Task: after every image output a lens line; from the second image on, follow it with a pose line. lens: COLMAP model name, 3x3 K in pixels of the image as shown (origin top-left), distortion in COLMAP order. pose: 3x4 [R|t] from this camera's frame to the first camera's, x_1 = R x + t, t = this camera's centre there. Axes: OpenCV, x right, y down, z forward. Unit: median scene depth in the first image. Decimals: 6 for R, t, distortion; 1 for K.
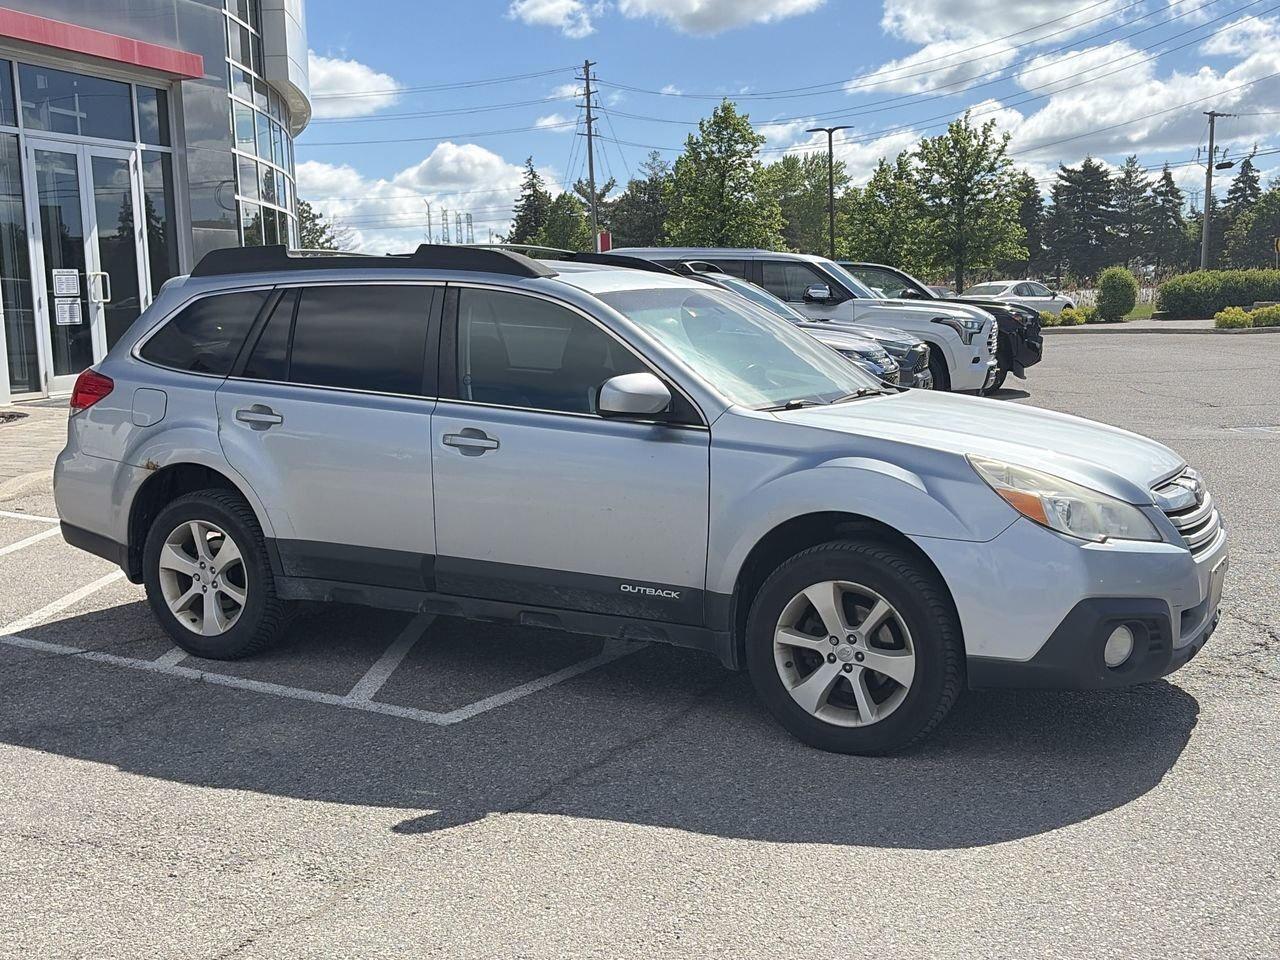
lens RADIAL K [[1501.9, 0, 630.5], [0, 1501.9, 495.4], [0, 0, 1]] dist [0.037581, 0.000000]
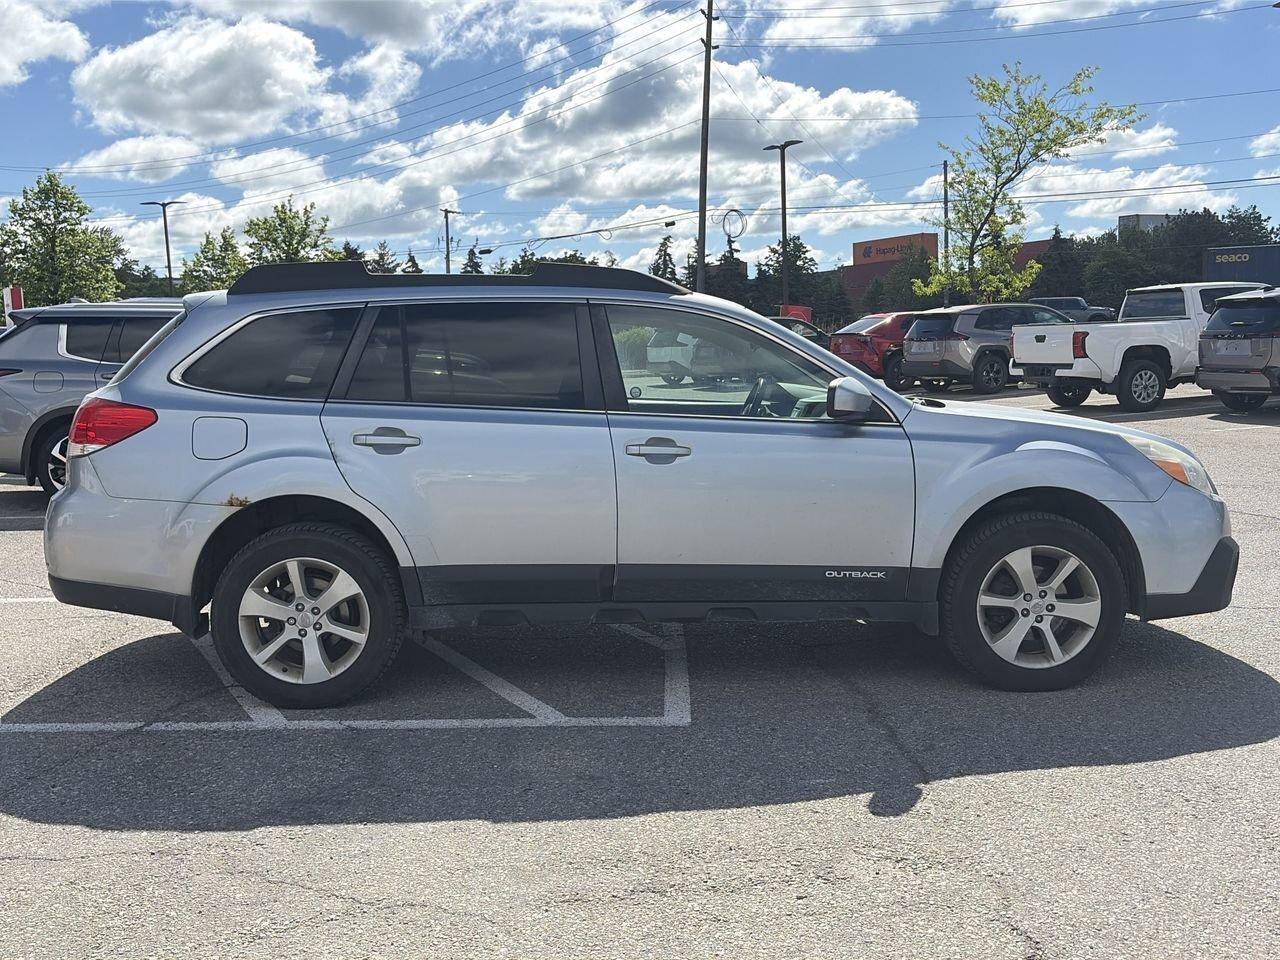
lens RADIAL K [[1281.1, 0, 638.4], [0, 1281.1, 485.0], [0, 0, 1]] dist [0.027703, 0.000000]
pose [[0.855695, -0.059477, 0.514051, -0.556560], [0.076680, 0.996980, -0.012289, -0.002237], [-0.511768, 0.049933, 0.857671, 0.247262]]
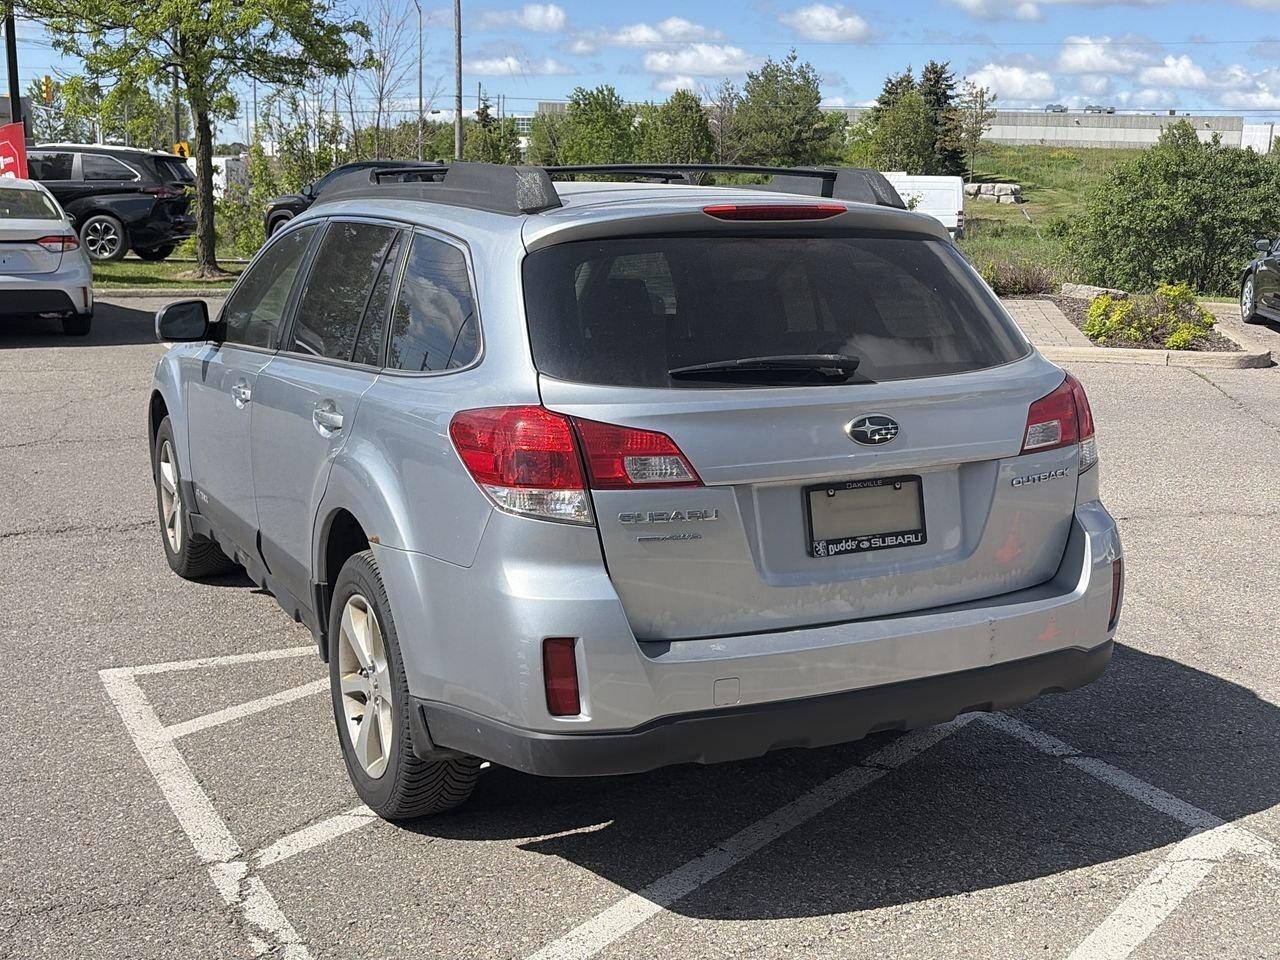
lens RADIAL K [[1501.9, 0, 649.0], [0, 1501.9, 475.3], [0, 0, 1]] dist [0.037581, 0.000000]
pose [[-0.827605, -0.100461, 0.552248, -0.649003], [0.077351, 0.954055, 0.289474, -0.264815], [-0.555956, 0.282287, -0.781810, 1.821862]]
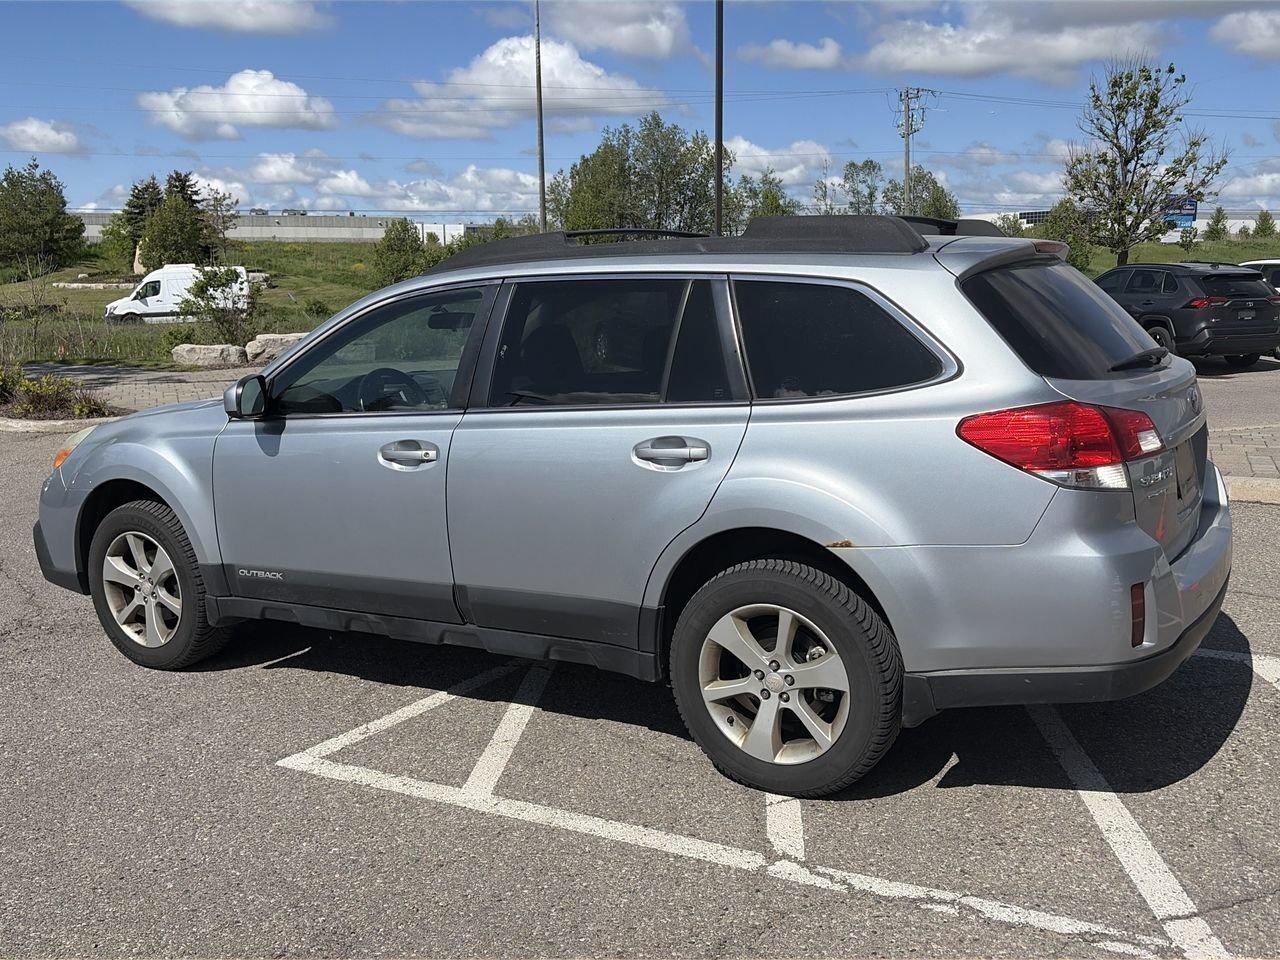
lens RADIAL K [[1234.8, 0, 640.9], [0, 1234.8, 472.7], [0, 0, 1]] dist [0.025985, 0.000000]
pose [[-0.998527, 0.036409, 0.040220, -0.123920], [0.046664, 0.954538, 0.294416, -0.274830], [-0.027672, 0.295859, -0.954831, 1.955127]]
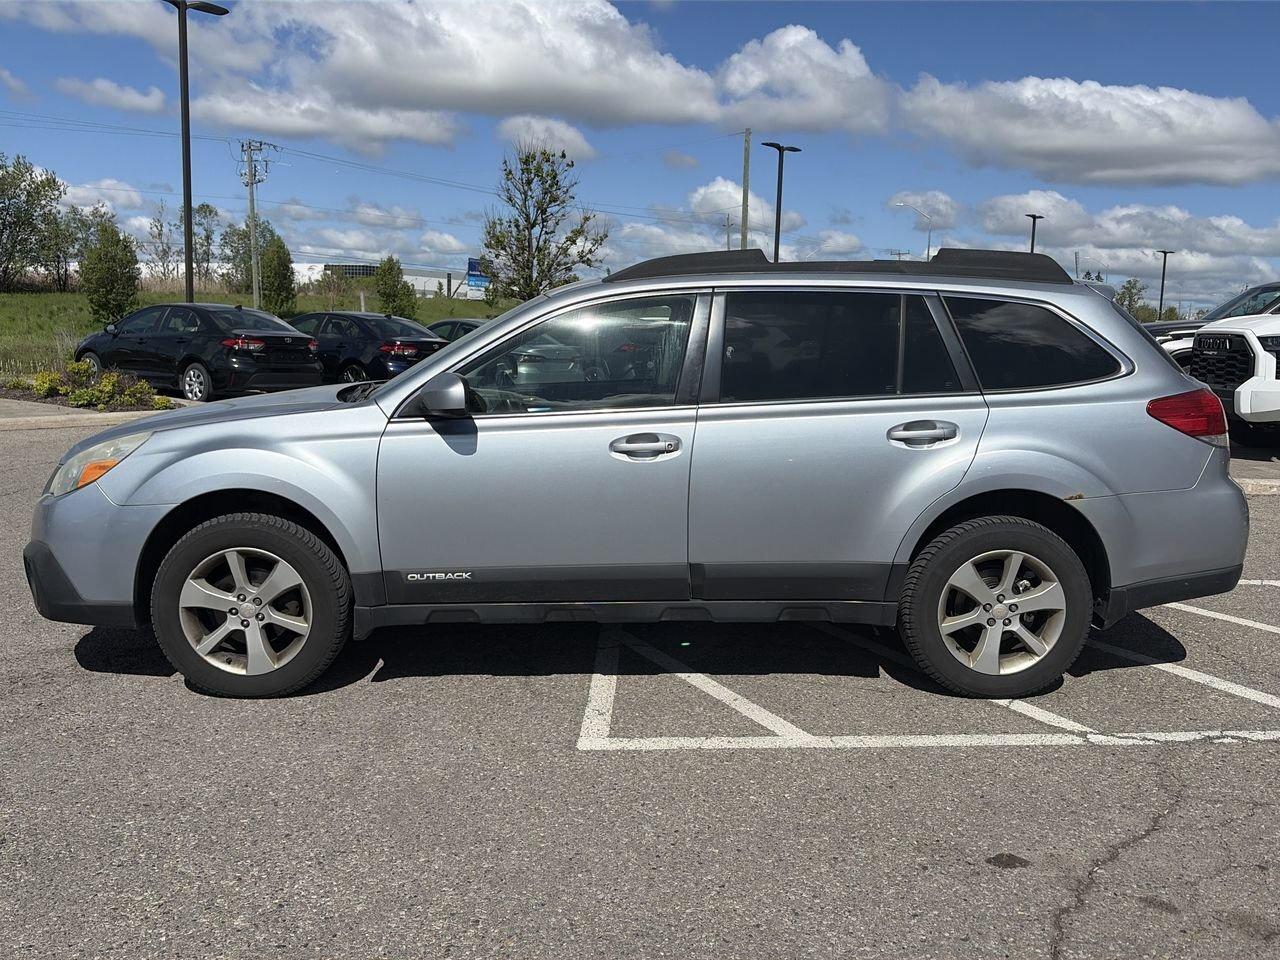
lens RADIAL K [[1138.9, 0, 641.3], [0, 1138.9, 491.3], [0, 0, 1]] dist [0.040580, -0.018957]
pose [[-0.861336, 0.077789, -0.502045, 0.419685], [-0.074063, 0.958424, 0.275570, -0.247435], [0.502608, 0.274542, -0.819764, 1.855089]]
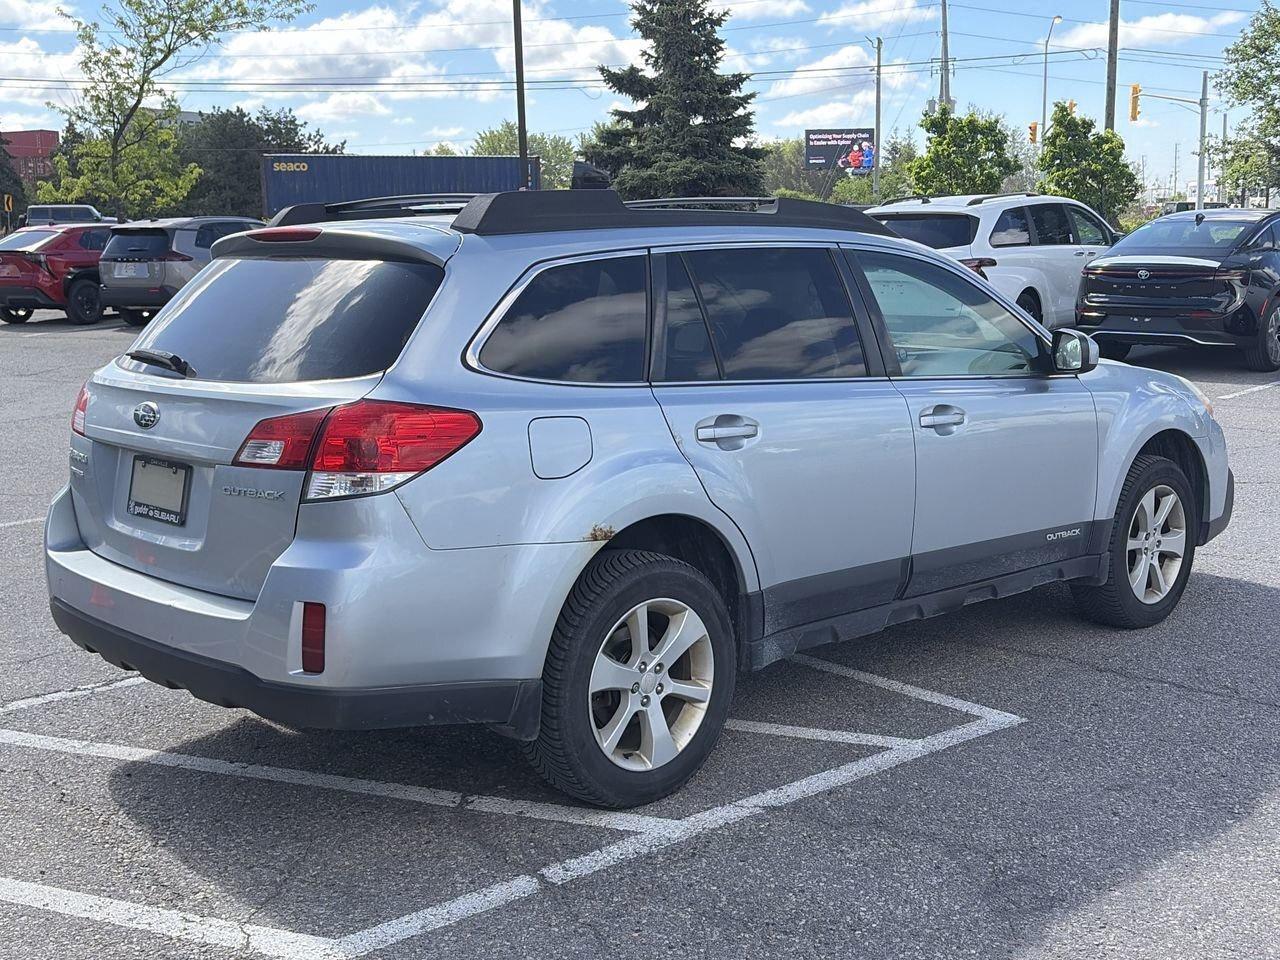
lens RADIAL K [[1501.9, 0, 645.7], [0, 1501.9, 477.7], [0, 0, 1]] dist [0.037581, 0.000000]
pose [[0.302368, -0.140071, 0.942843, -0.993492], [0.135903, 0.985374, 0.102805, -0.115726], [-0.943453, 0.097050, 0.316982, 0.860526]]
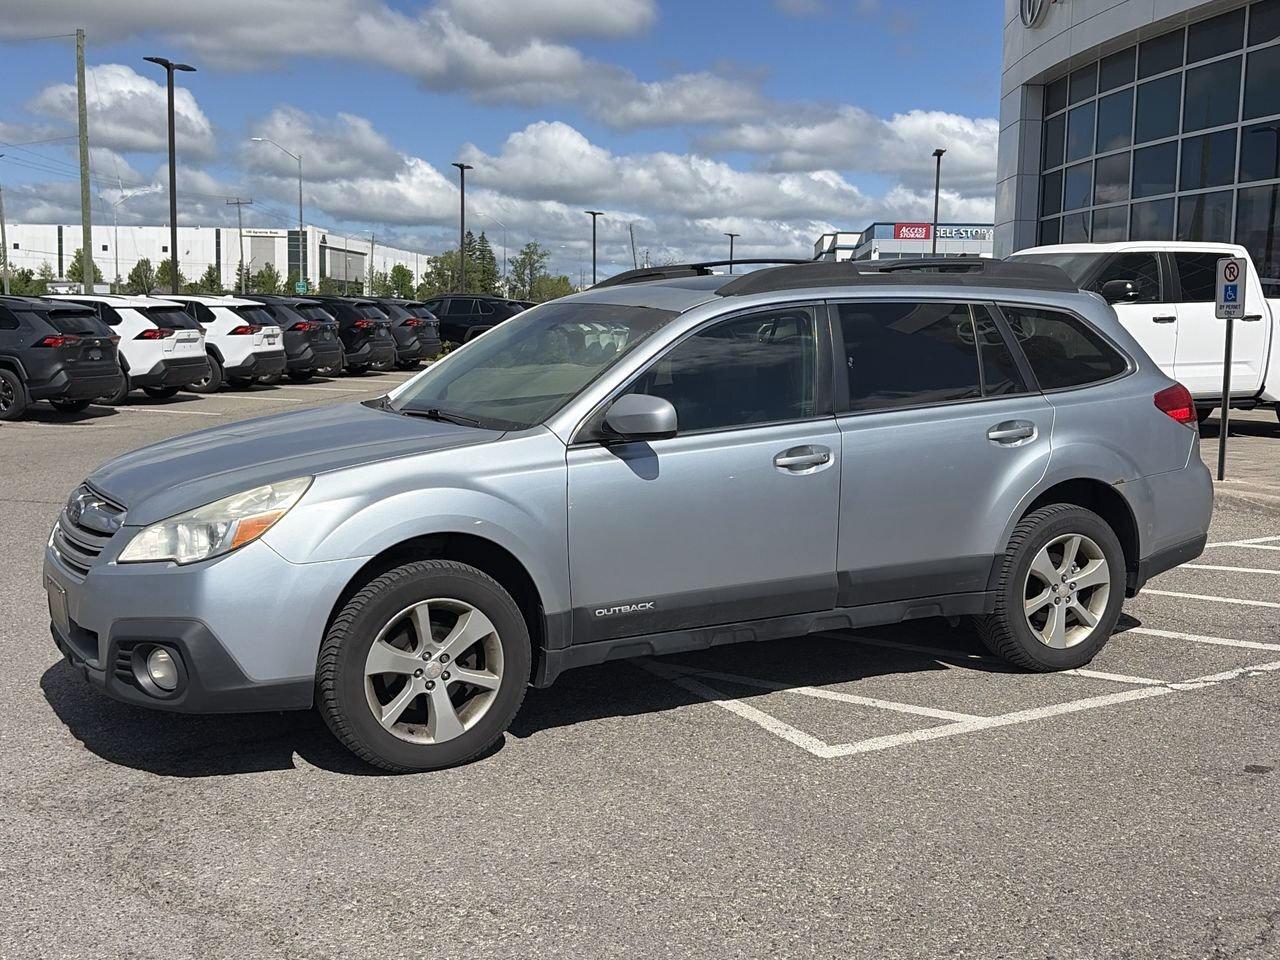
lens RADIAL K [[1555.2, 0, 646.8], [0, 1555.2, 482.0], [0, 0, 1]] dist [0.045932, 0.000000]
pose [[-0.518605, 0.111753, -0.847679, 0.959476], [-0.120029, 0.972088, 0.201588, -0.250033], [0.846547, 0.206291, -0.490716, 1.658872]]
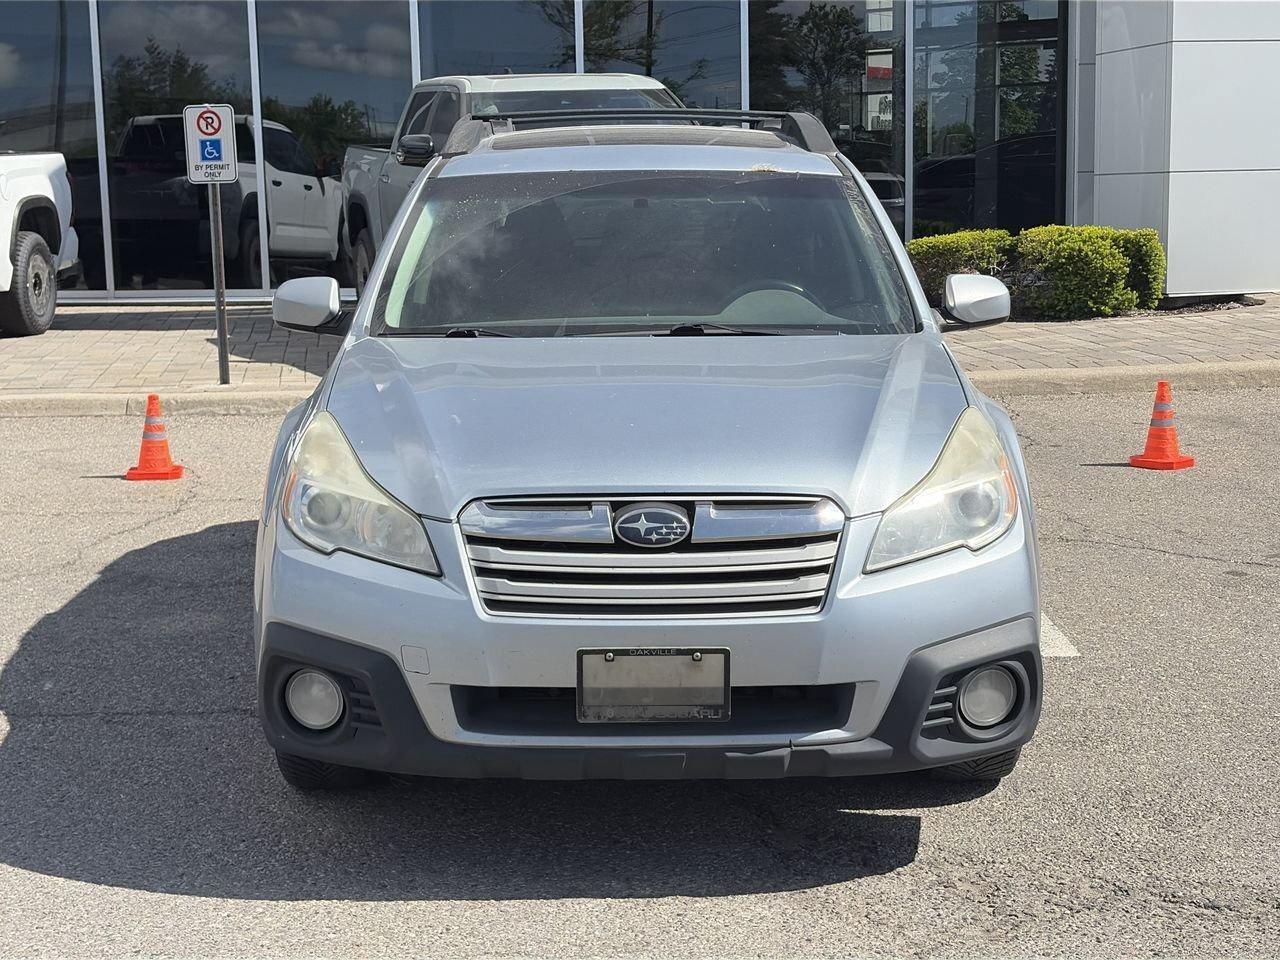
lens RADIAL K [[2139.1, 0, 633.3], [0, 2139.1, 478.8], [0, 0, 1]] dist [0.098660, 0.000000]
pose [[0.487998, 0.141086, -0.861367, 1.015822], [-0.113813, 0.988710, 0.097465, -0.095973], [0.865393, 0.050472, 0.498546, 0.509237]]
